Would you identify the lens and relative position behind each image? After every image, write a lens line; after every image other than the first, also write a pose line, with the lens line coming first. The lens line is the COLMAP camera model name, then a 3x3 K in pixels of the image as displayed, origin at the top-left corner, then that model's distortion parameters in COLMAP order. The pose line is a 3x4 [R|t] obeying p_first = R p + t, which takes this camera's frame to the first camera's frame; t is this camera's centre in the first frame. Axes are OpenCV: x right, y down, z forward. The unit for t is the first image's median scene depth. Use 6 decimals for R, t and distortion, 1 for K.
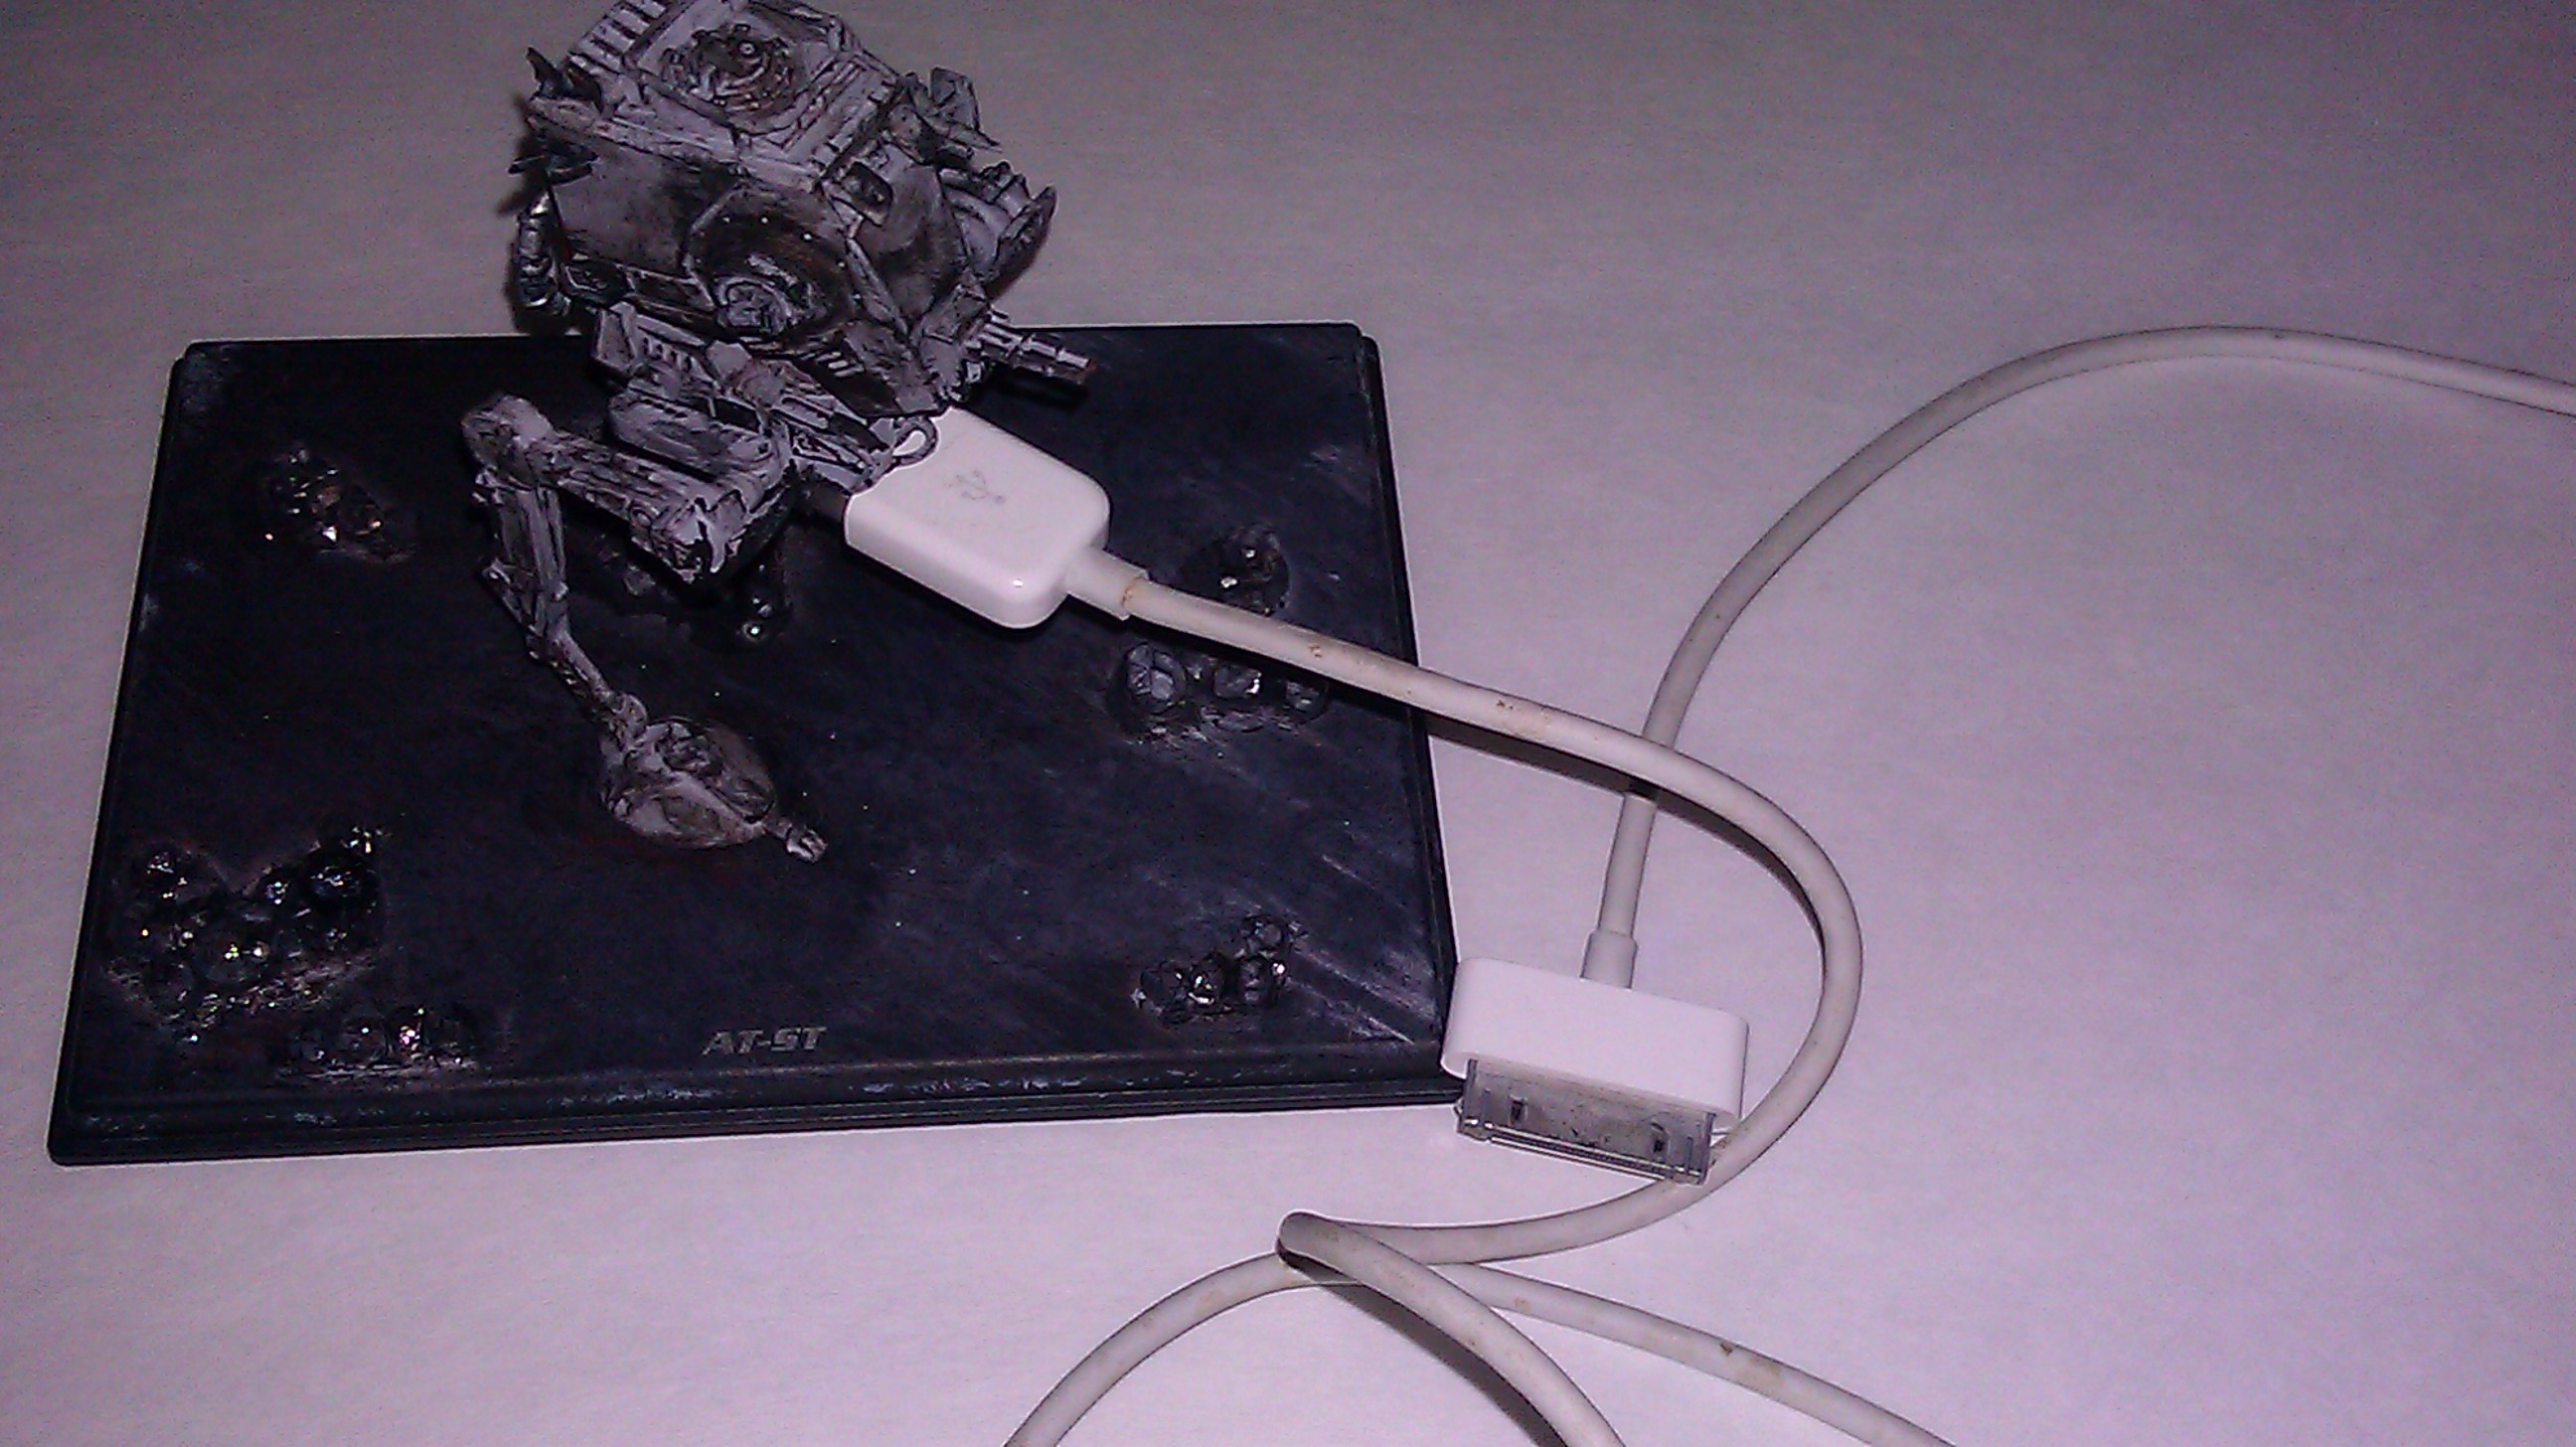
lens RADIAL K [[3248.9, 0, 1288.0], [0, 3248.9, 723.5], [0, 0, 1]] dist [0.044529, -0.026047]
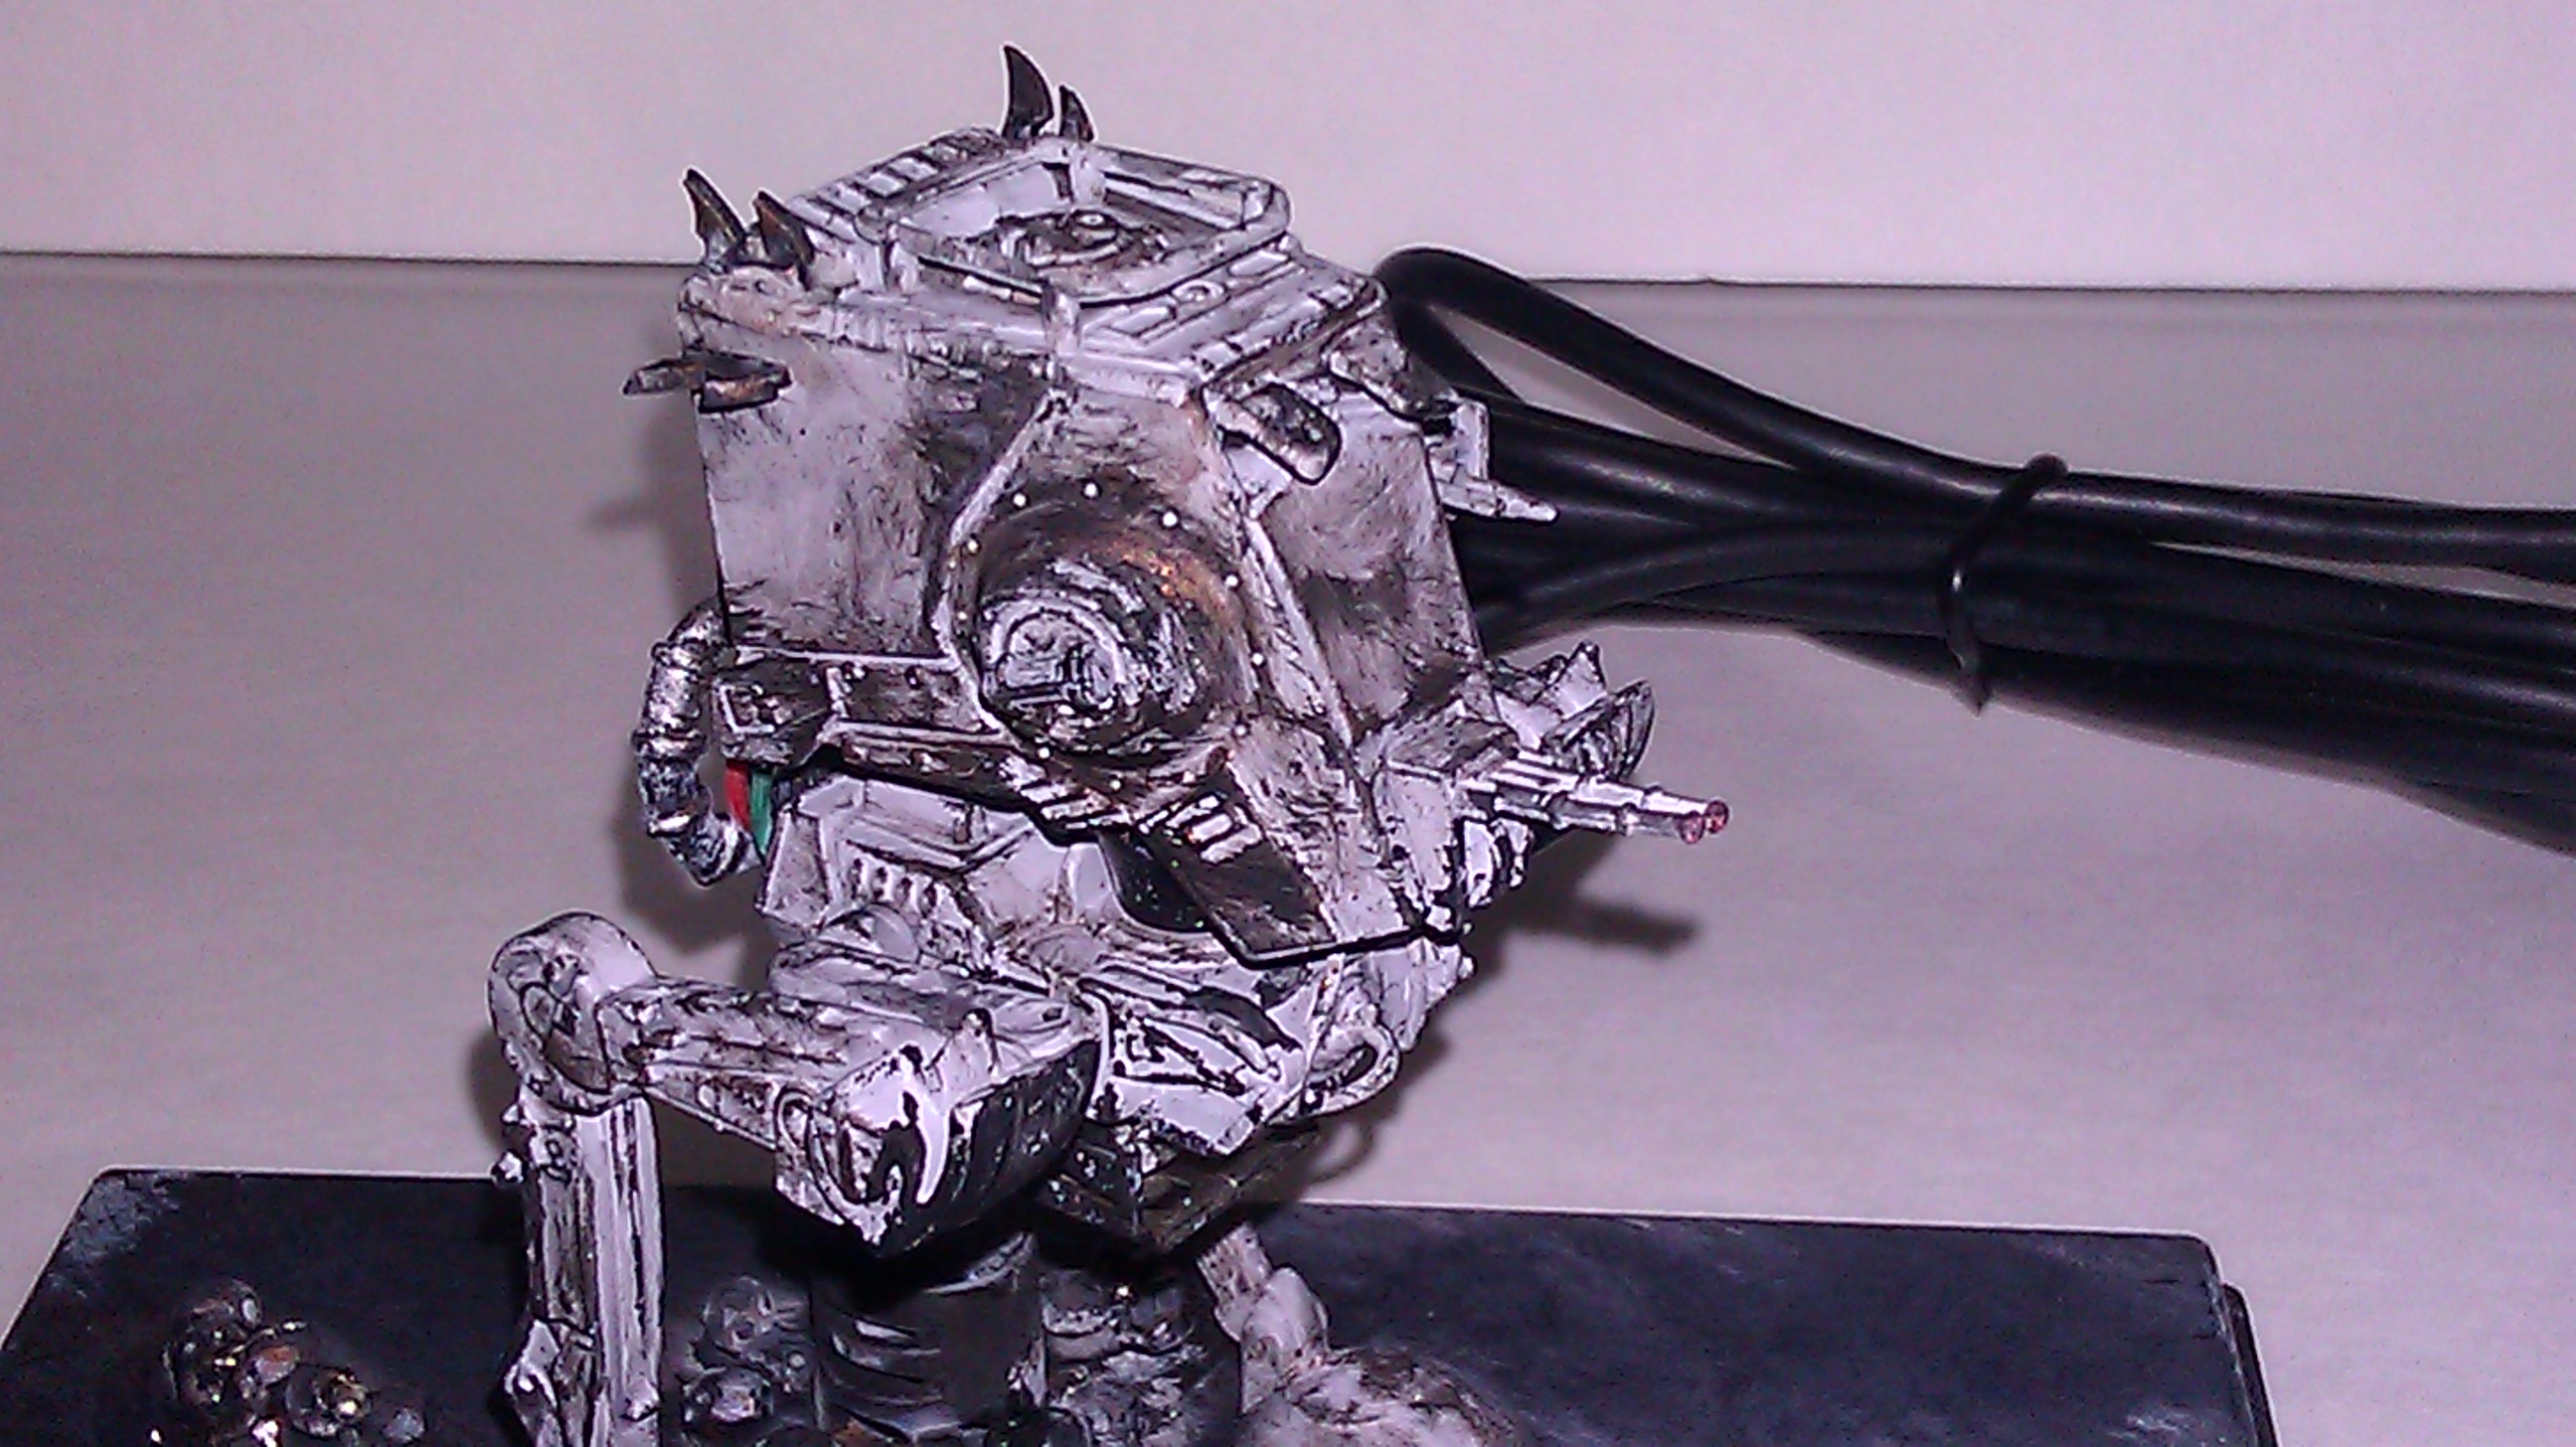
lens RADIAL K [[4556.4, 0, 1288.0], [0, 4556.4, 723.5], [0, 0, 1]] dist [-0.053742, 1.030926]
pose [[0.988405, 0.011268, -0.151425, -0.018873], [-0.078641, 0.891062, -0.447016, 0.182191], [0.129892, 0.453741, 0.881616, 0.355360]]
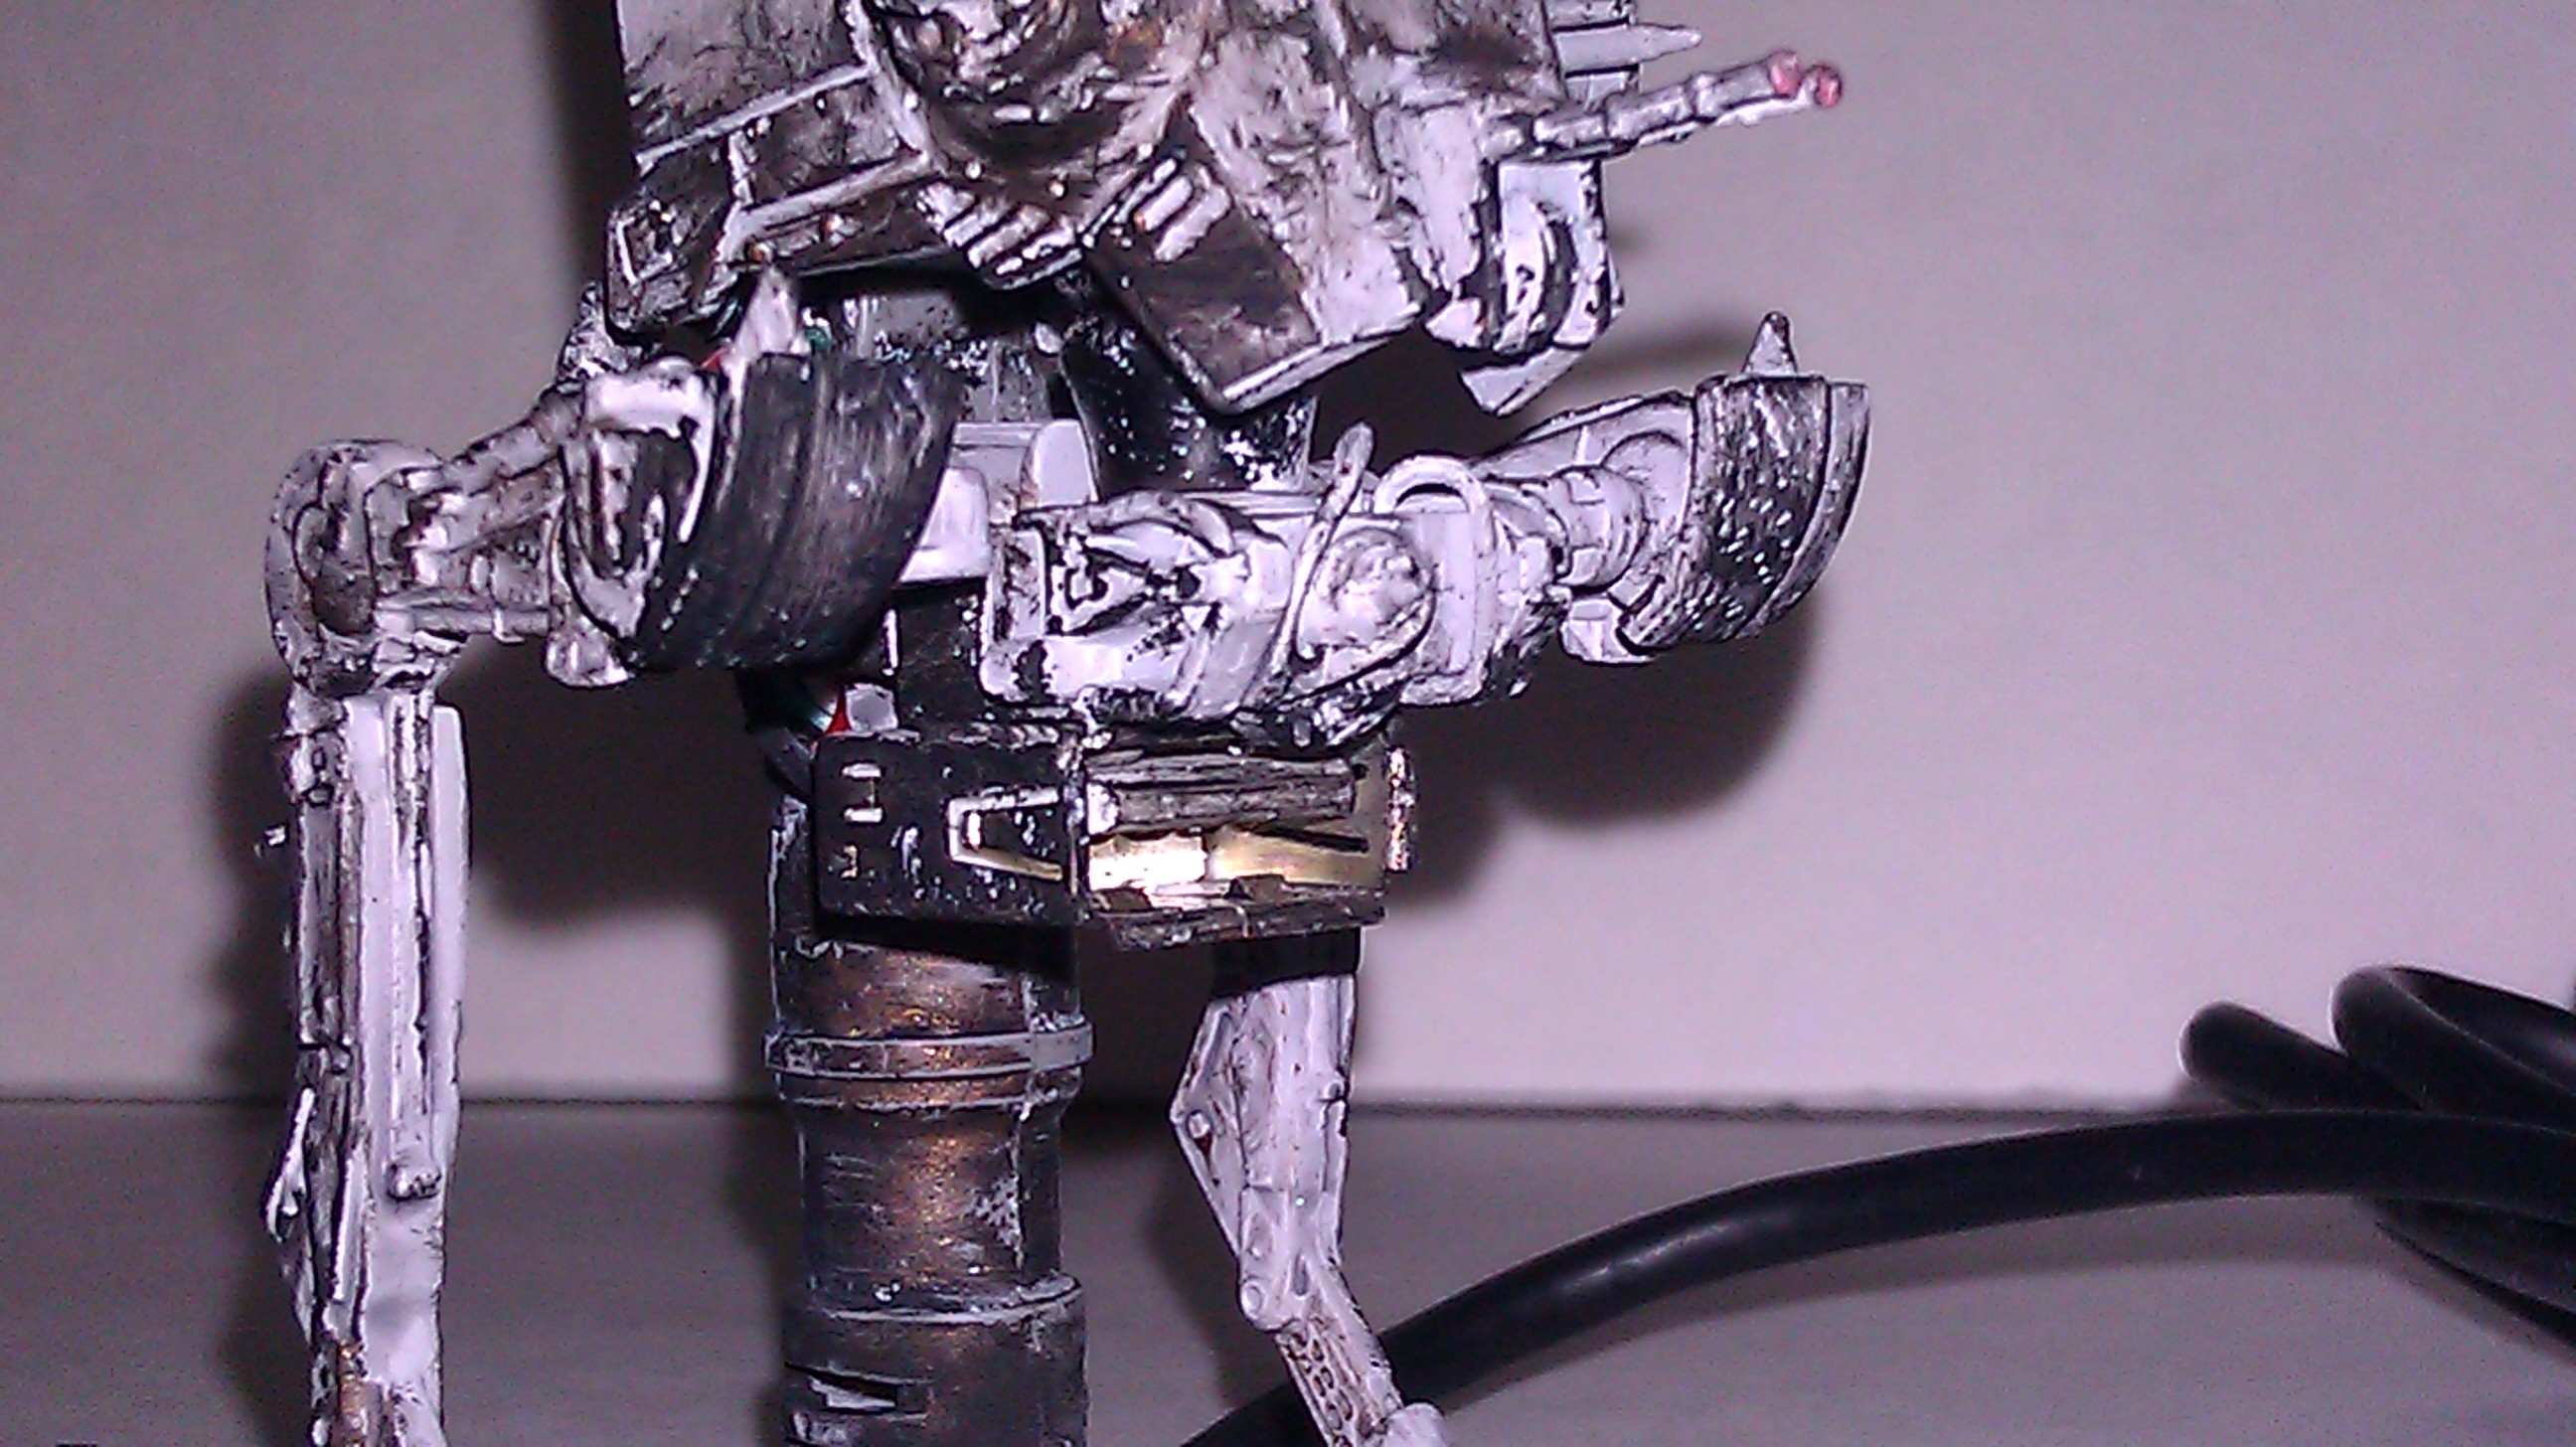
lens RADIAL K [[4556.4, 0, 1288.0], [0, 4556.4, 723.5], [0, 0, 1]] dist [-0.053742, 1.030926]
pose [[0.949058, -0.042688, -0.312197, 0.034545], [-0.214688, 0.637630, -0.739823, 0.299306], [0.230648, 0.769159, 0.595983, 0.705621]]
